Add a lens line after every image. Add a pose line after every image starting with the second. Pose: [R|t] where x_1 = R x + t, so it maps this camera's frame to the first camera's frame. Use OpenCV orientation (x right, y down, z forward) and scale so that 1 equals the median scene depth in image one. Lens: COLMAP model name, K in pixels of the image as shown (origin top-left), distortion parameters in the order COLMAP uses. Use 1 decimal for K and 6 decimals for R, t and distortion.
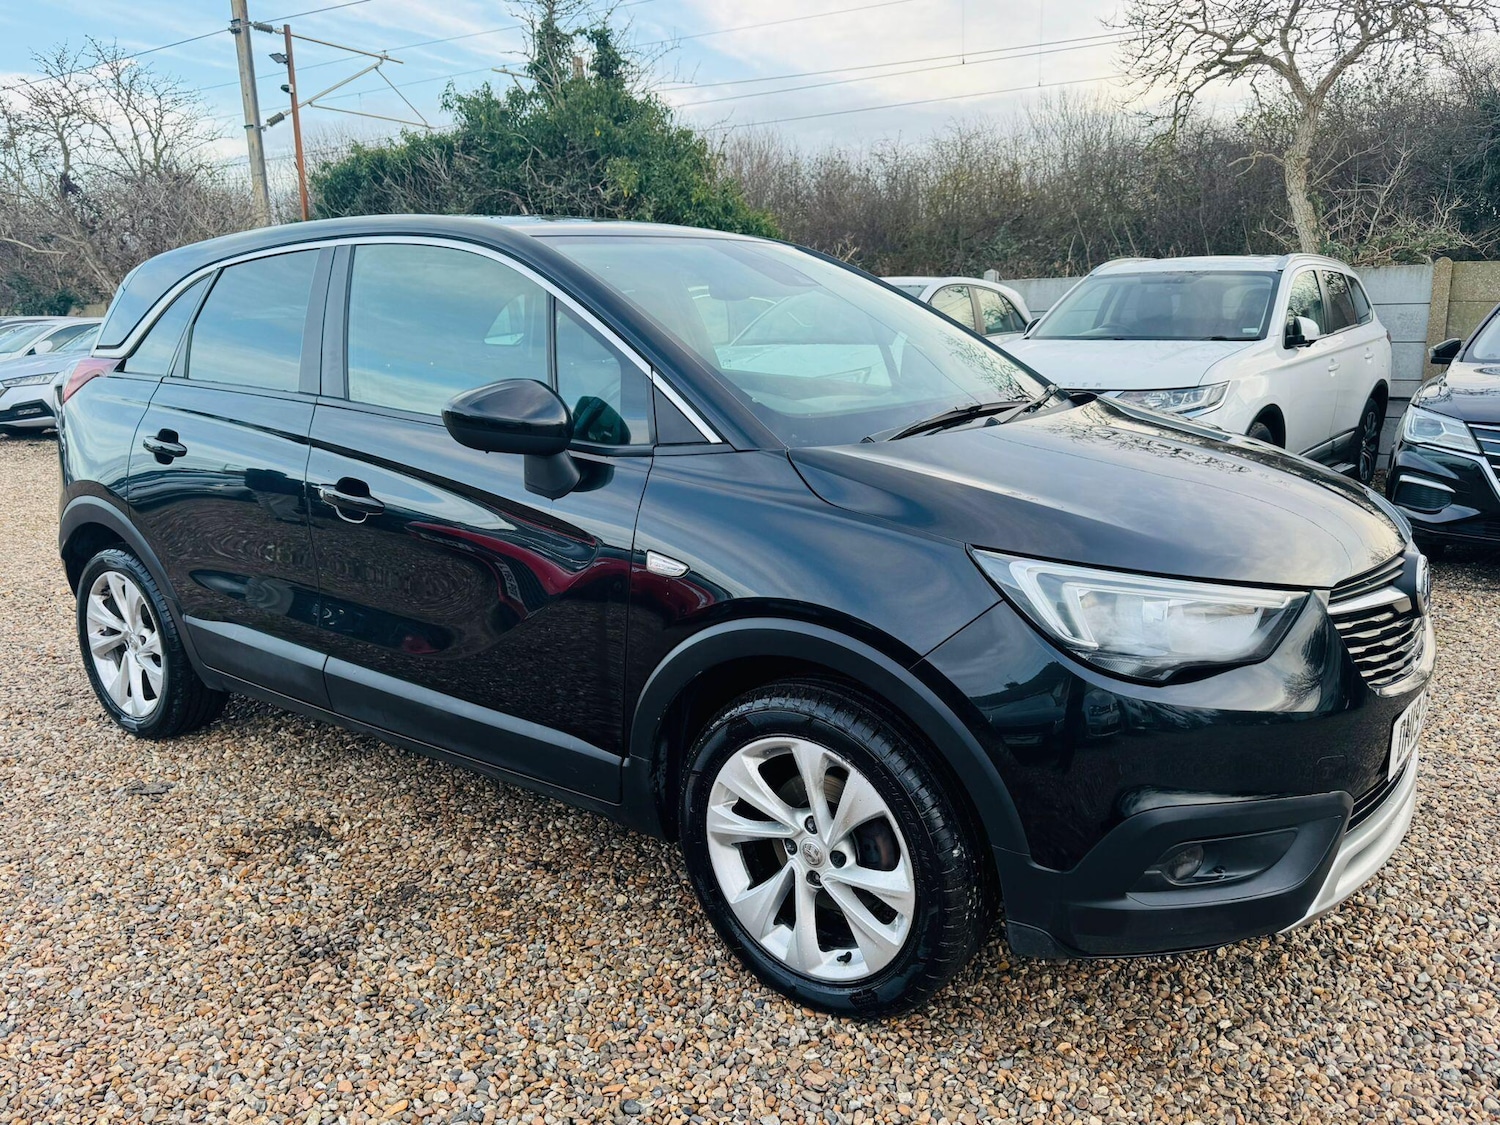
lens RADIAL K [[1167.5, 0, 745.9], [0, 1167.5, 560.1], [0, 0, 1]] dist [0.024987, -0.030797]
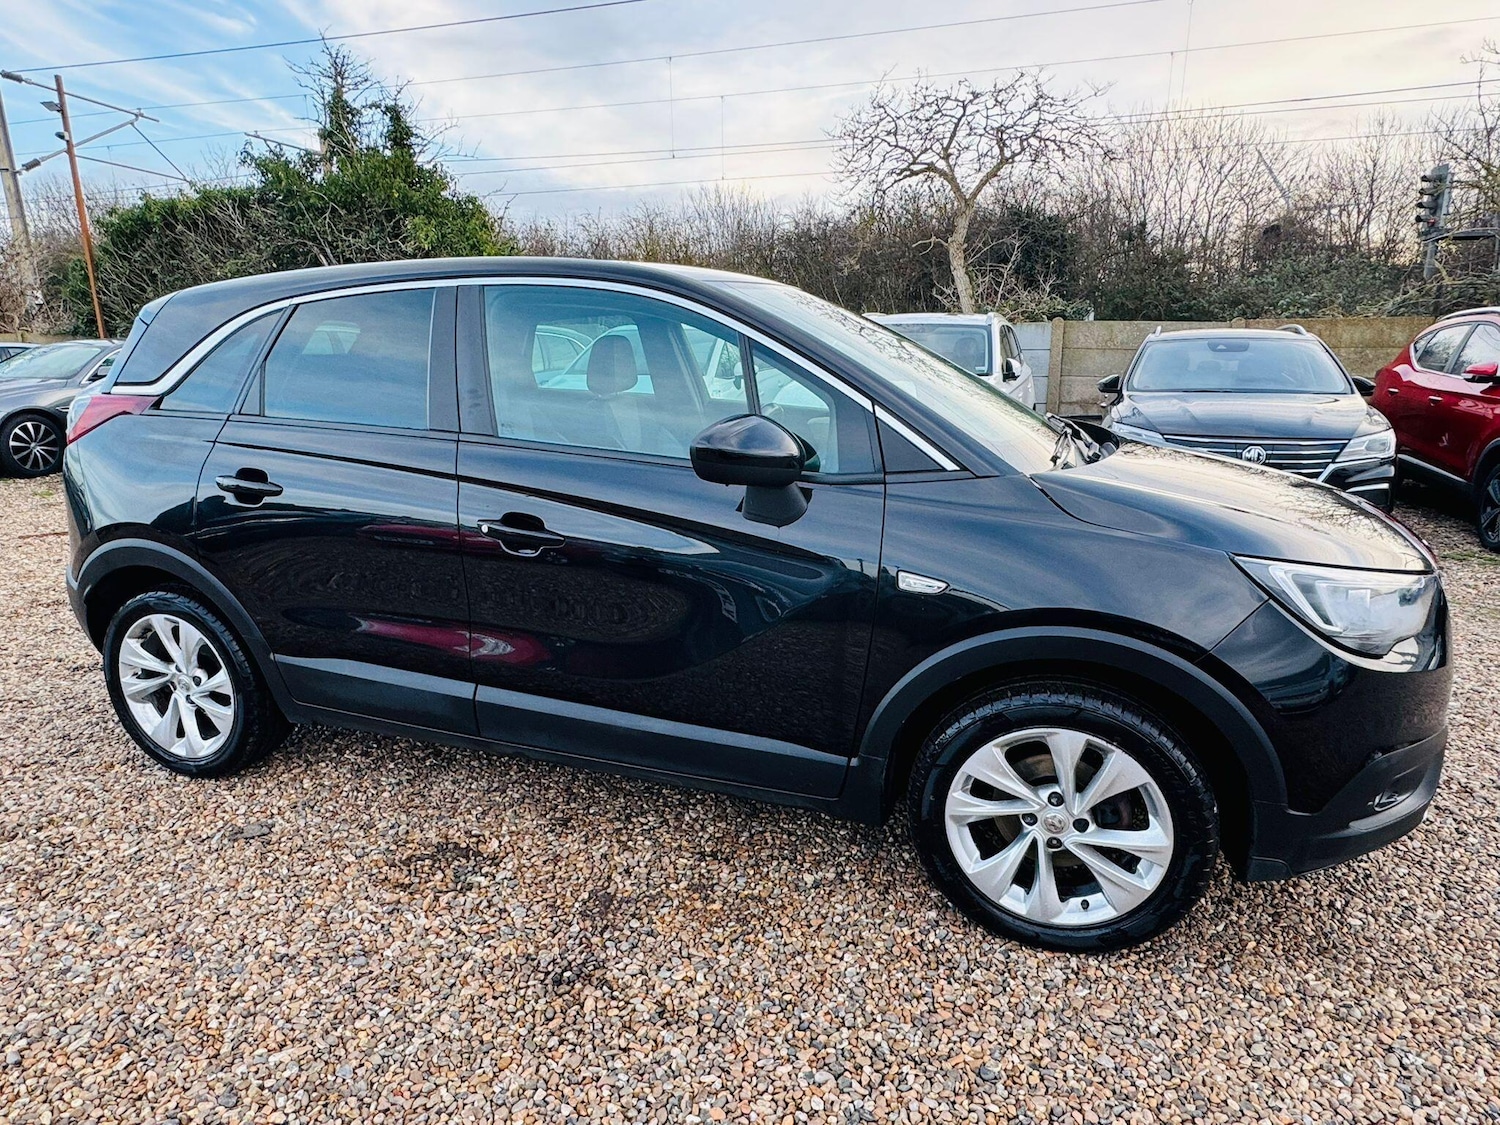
lens RADIAL K [[897.7, 0, 738.3], [0, 897.7, 566.7], [0, 0, 1]] dist [-0.001612, 0.001094]
pose [[0.954669, -0.060611, 0.291434, -0.432199], [0.052679, 0.997998, 0.034996, -0.044950], [-0.292972, -0.018057, 0.955950, 0.210522]]
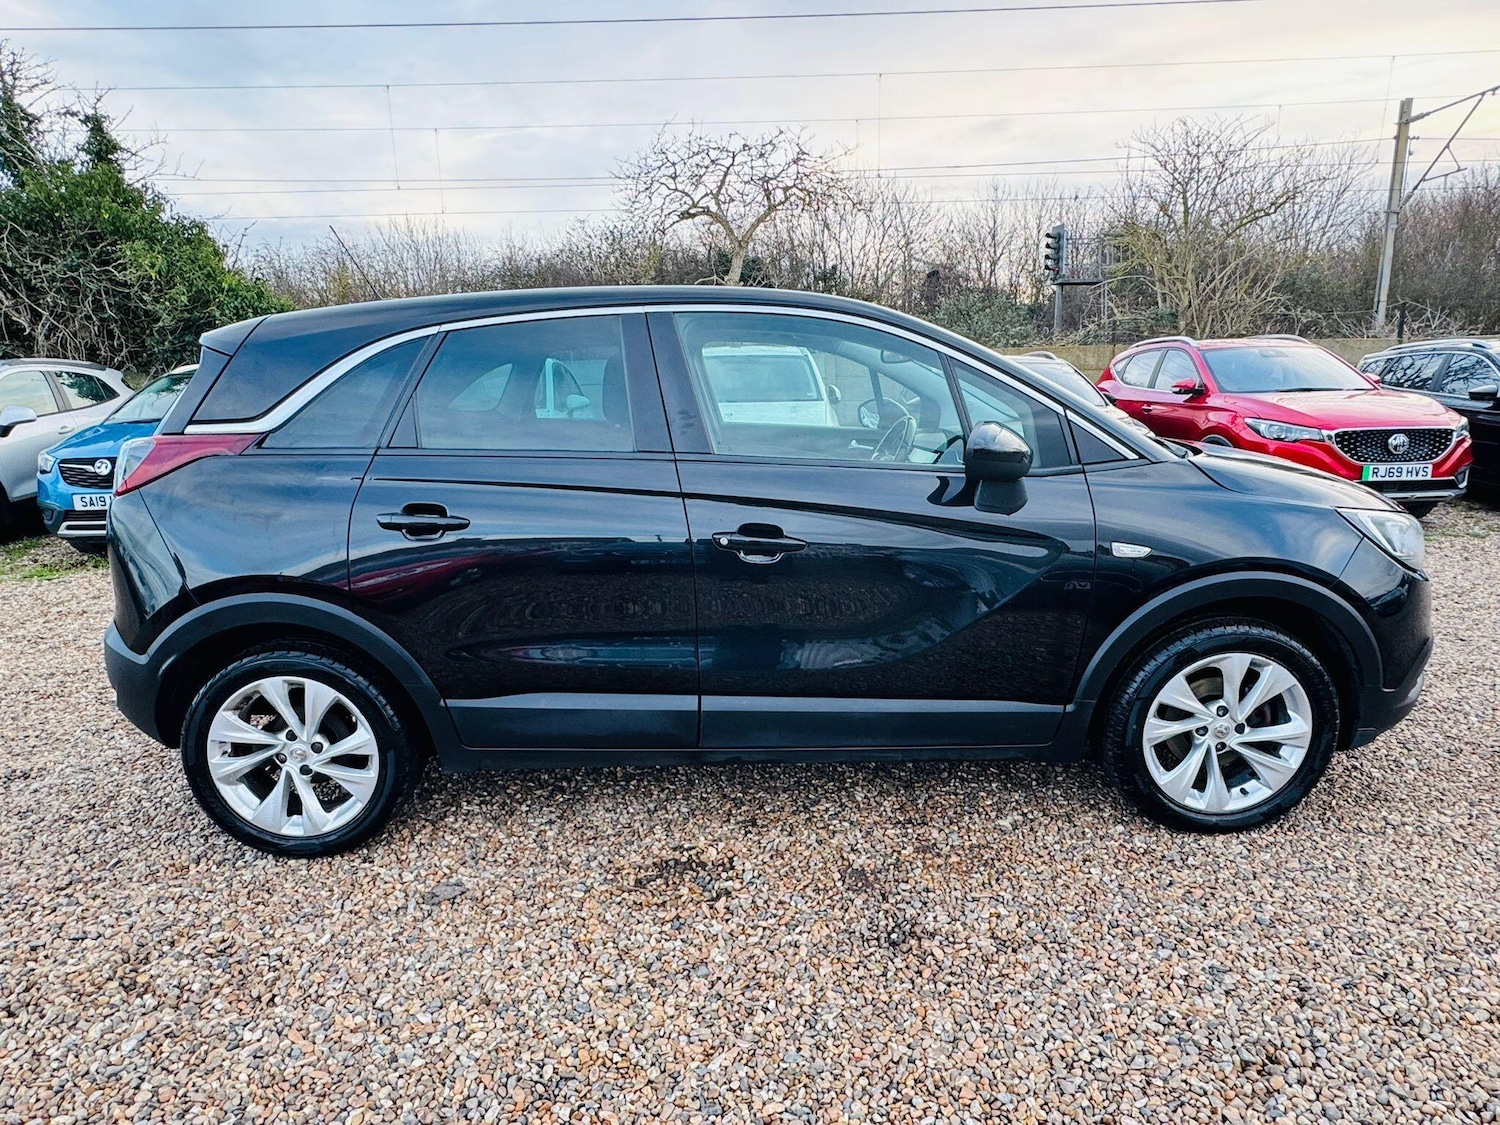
lens RADIAL K [[899.5, 0, 741.7], [0, 899.5, 564.3], [0, 0, 1]] dist [-0.000915, -0.000229]
pose [[0.797136, -0.127439, 0.590198, -0.948233], [0.138726, 0.989979, 0.026395, -0.062771], [-0.587647, 0.060835, 0.806827, 0.372683]]
